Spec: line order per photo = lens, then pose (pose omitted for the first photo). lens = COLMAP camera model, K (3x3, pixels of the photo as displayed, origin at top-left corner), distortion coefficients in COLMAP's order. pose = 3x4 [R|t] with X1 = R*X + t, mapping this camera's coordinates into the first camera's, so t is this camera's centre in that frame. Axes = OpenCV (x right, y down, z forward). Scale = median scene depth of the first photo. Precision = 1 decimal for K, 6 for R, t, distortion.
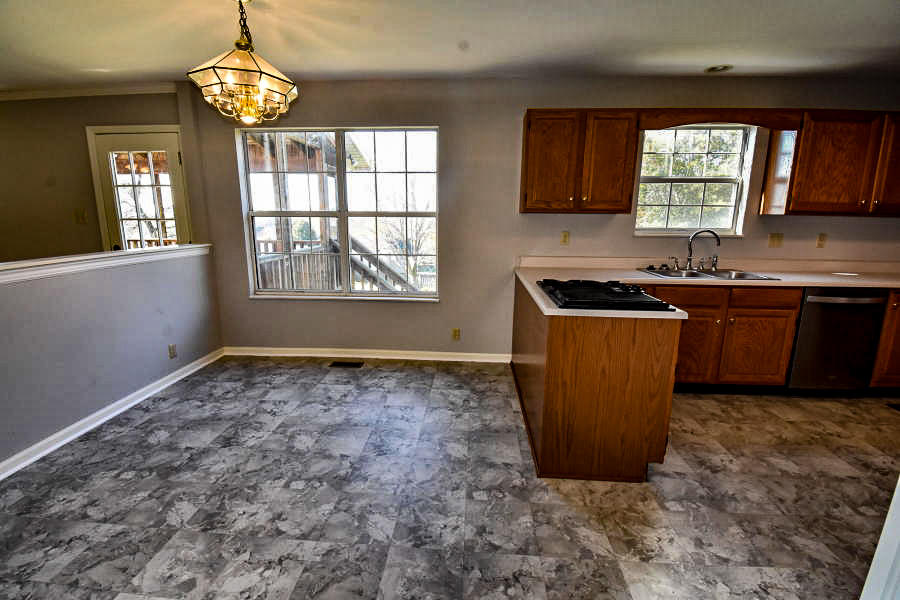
lens RADIAL K [[397.7, 0, 449.2], [0, 397.7, 297.0], [0, 0, 1]] dist [0.018935, -0.024848]
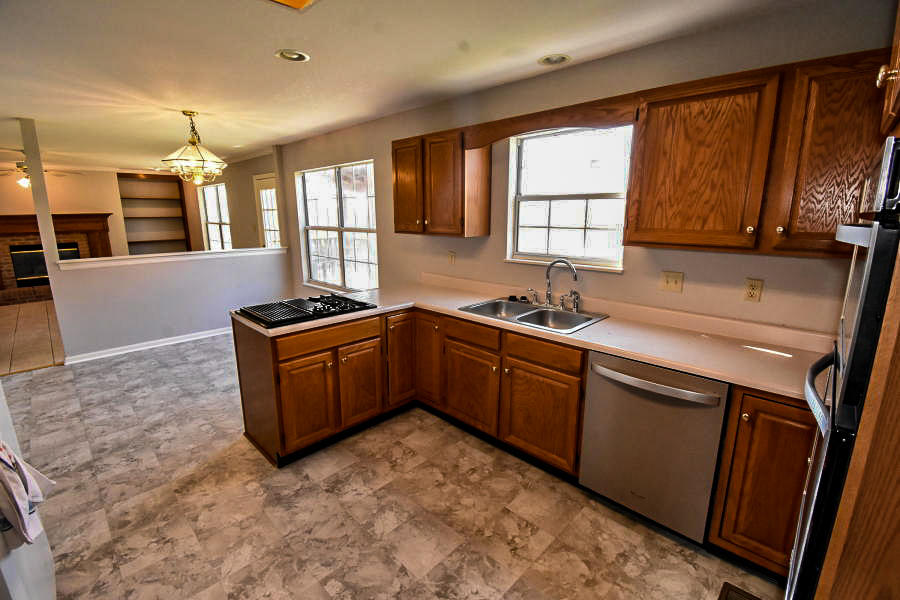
lens RADIAL K [[397.7, 0, 449.2], [0, 397.7, 297.0], [0, 0, 1]] dist [0.018935, -0.024848]
pose [[0.756928, 0.126927, -0.641053, 1.120379], [-0.121529, 0.991185, 0.052756, -0.122694], [0.642098, 0.037975, 0.765681, 0.276712]]
